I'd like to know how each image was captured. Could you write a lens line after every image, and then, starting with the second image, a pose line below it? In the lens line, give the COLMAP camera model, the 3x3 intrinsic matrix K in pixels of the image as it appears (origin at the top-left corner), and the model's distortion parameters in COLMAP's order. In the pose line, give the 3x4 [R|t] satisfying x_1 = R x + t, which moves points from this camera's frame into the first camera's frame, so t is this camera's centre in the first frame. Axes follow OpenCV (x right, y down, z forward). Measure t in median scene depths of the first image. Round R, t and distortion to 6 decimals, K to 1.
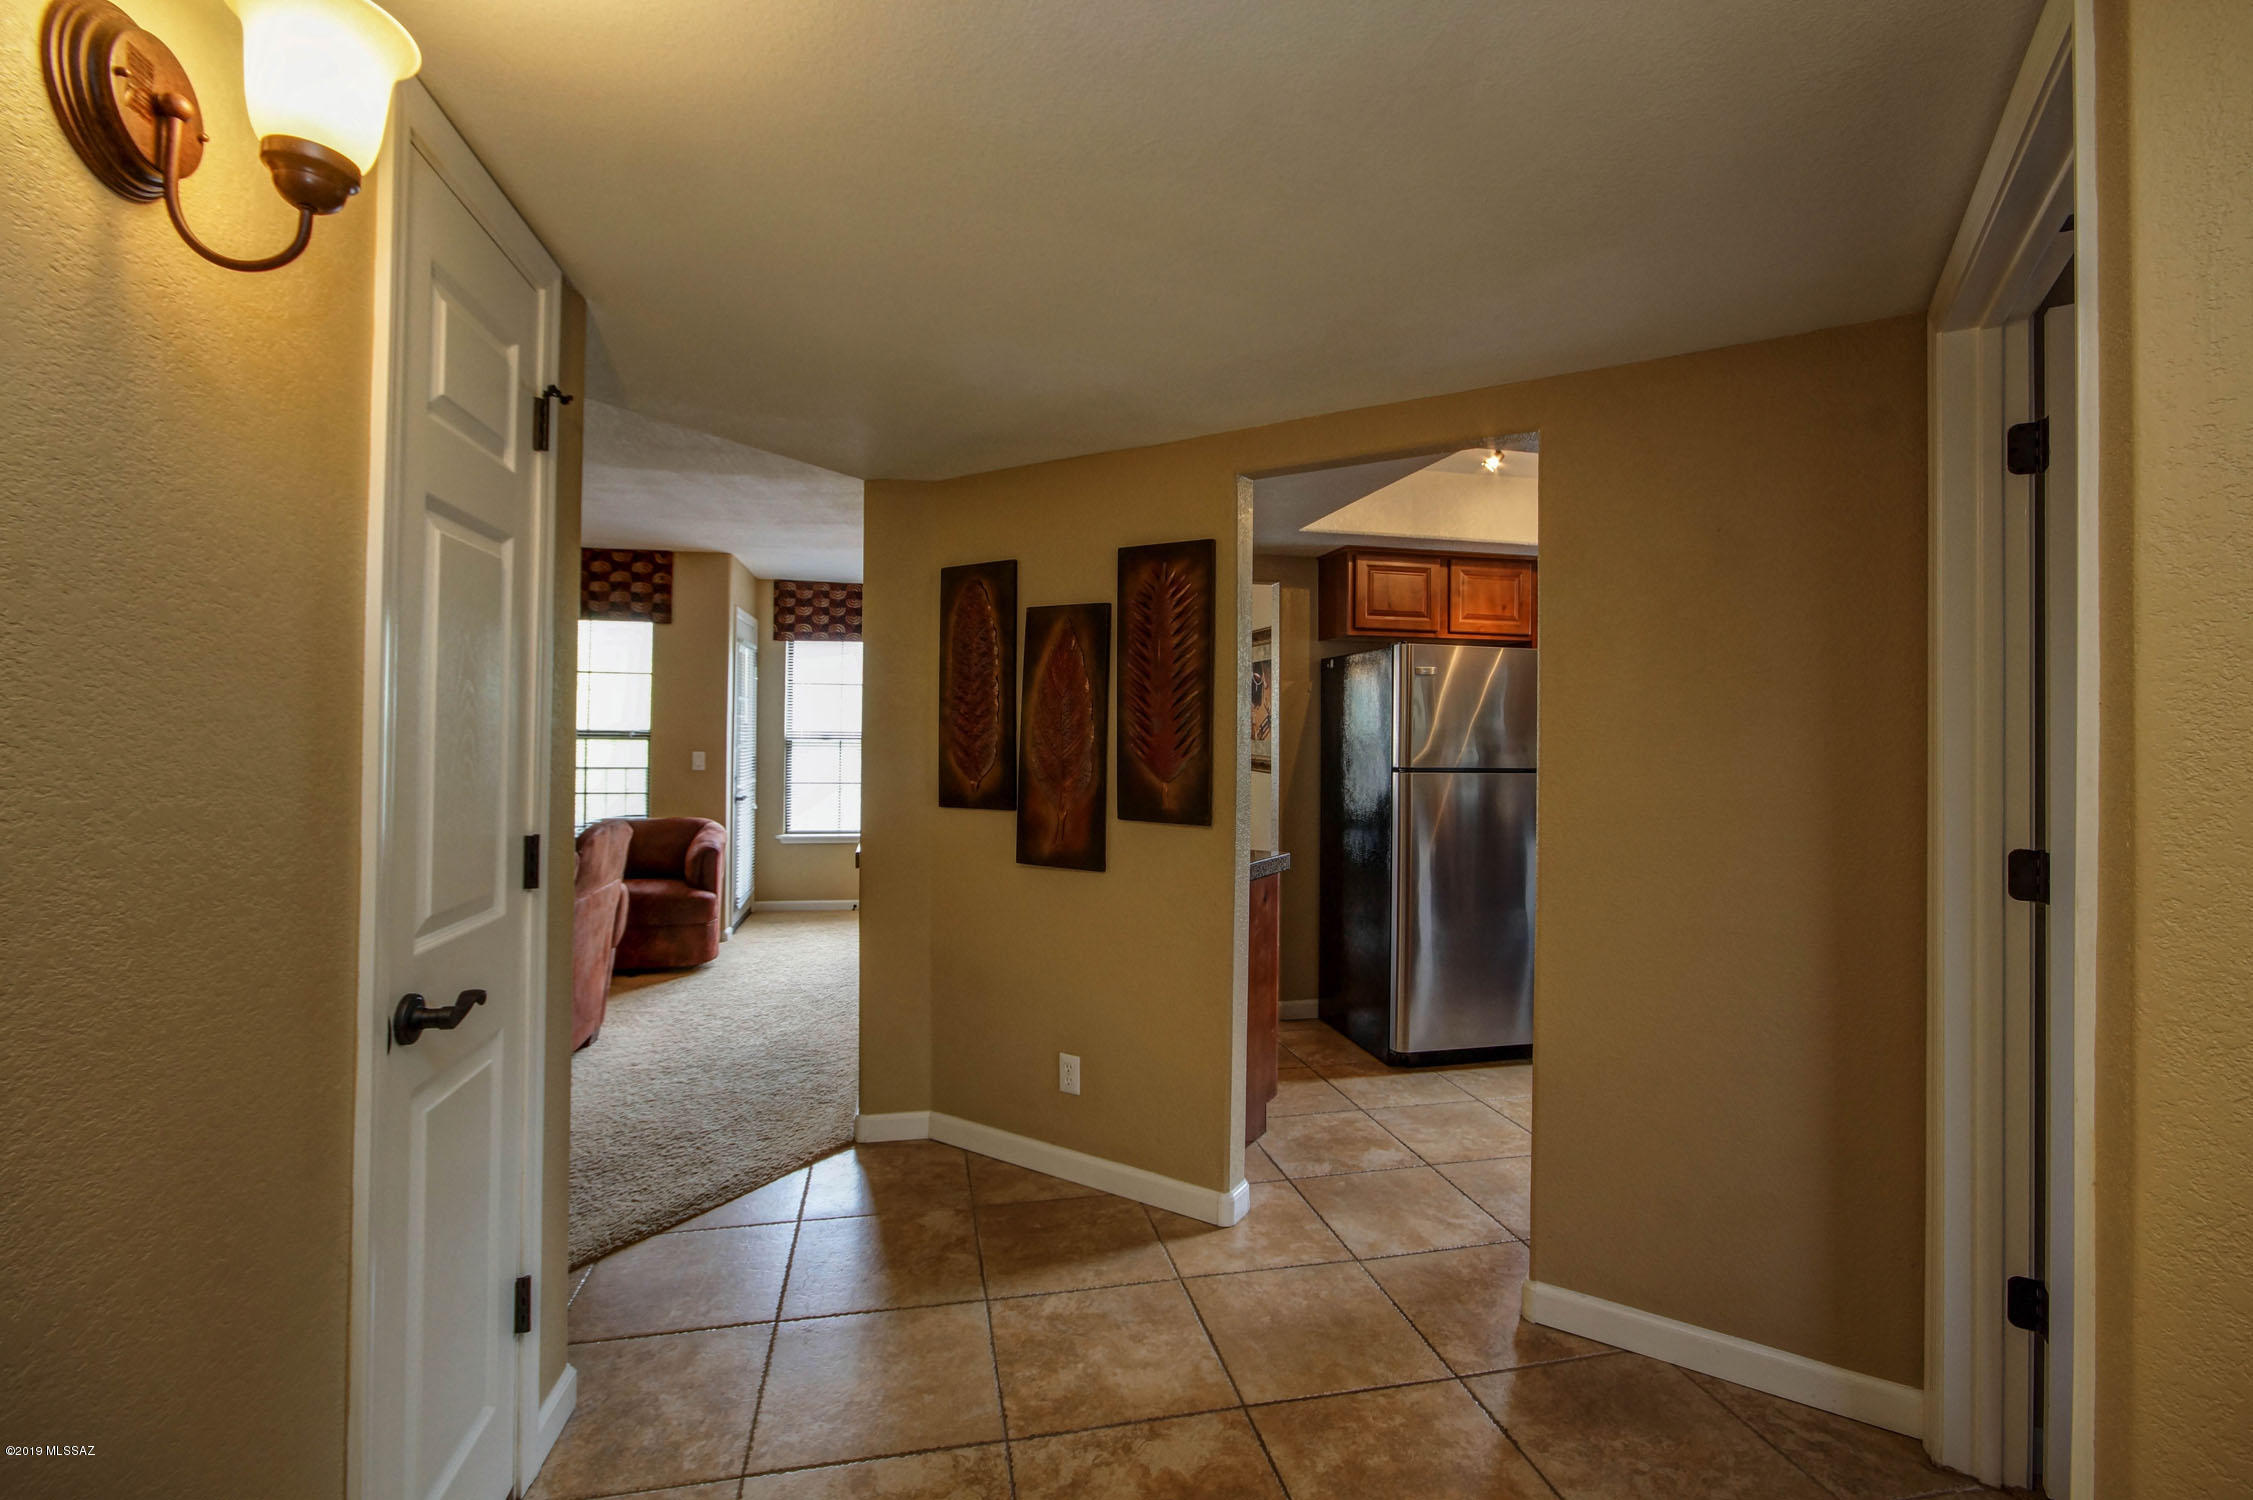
lens RADIAL K [[992.9, 0, 1126.7], [0, 992.9, 722.0], [0, 0, 1]] dist [-0.007832, 0.001001]
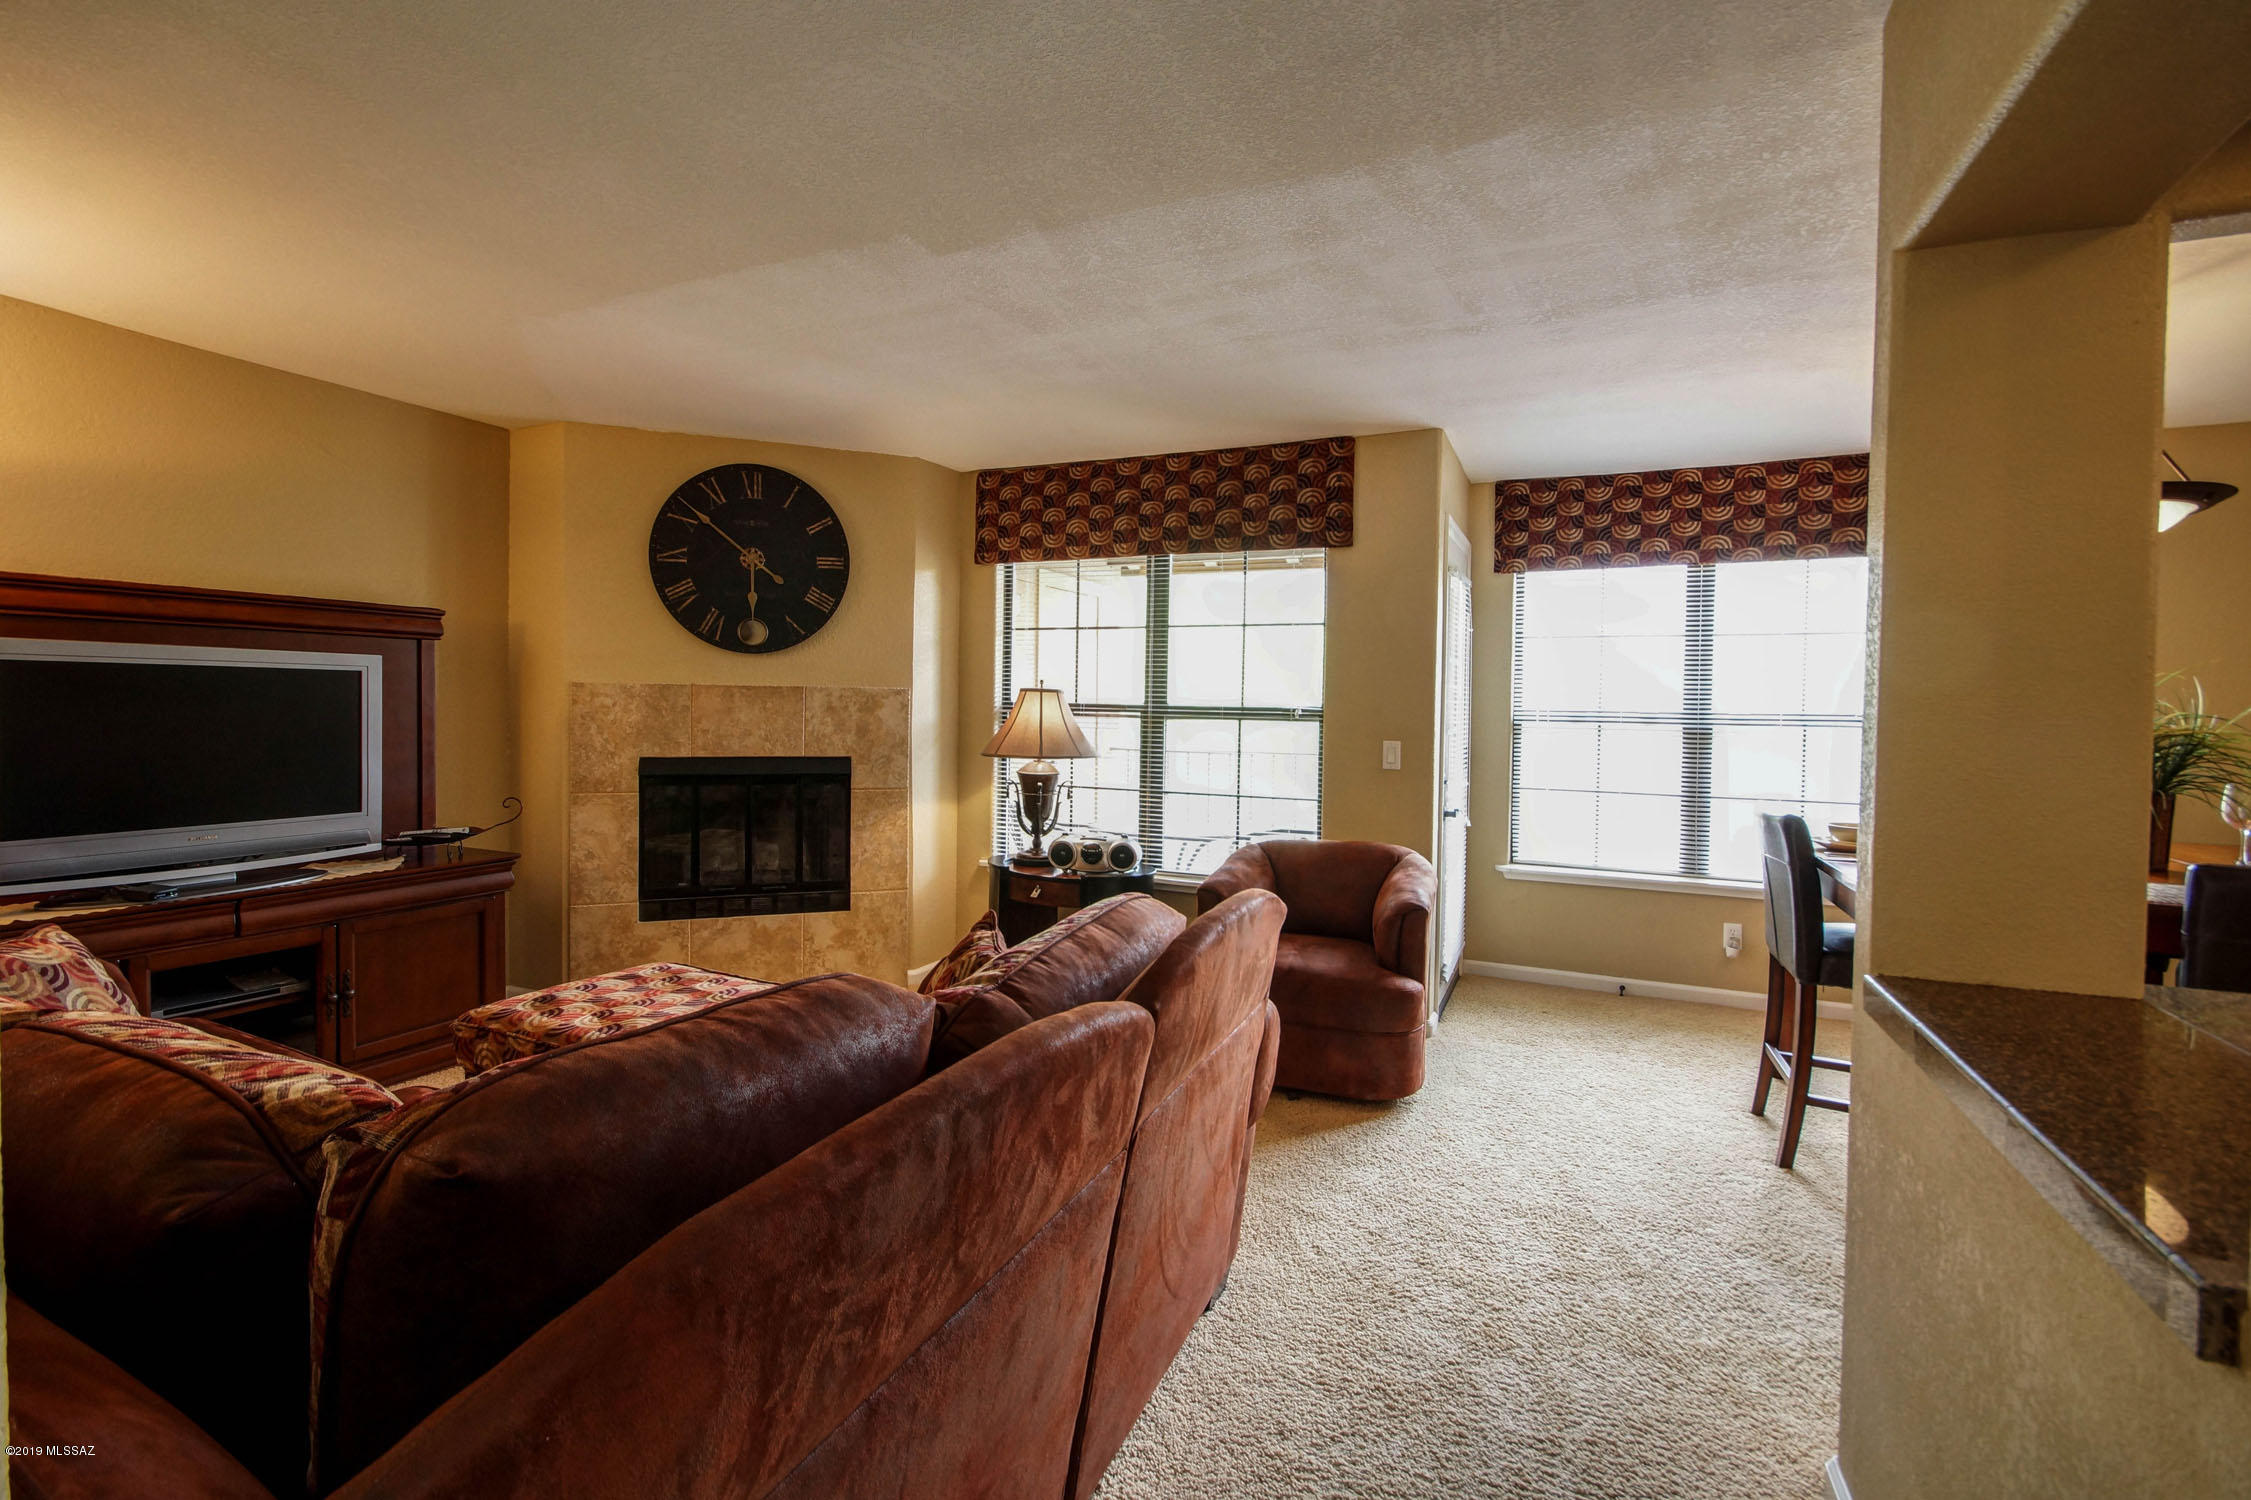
lens RADIAL K [[992.0, 0, 1089.0], [0, 992.0, 737.6], [0, 0, 1]] dist [-0.007832, 0.001001]
pose [[0.778071, 0.019456, -0.627875, -0.174936], [0.003158, 0.999386, 0.034881, 0.004756], [0.628168, -0.029123, 0.777532, 0.364263]]
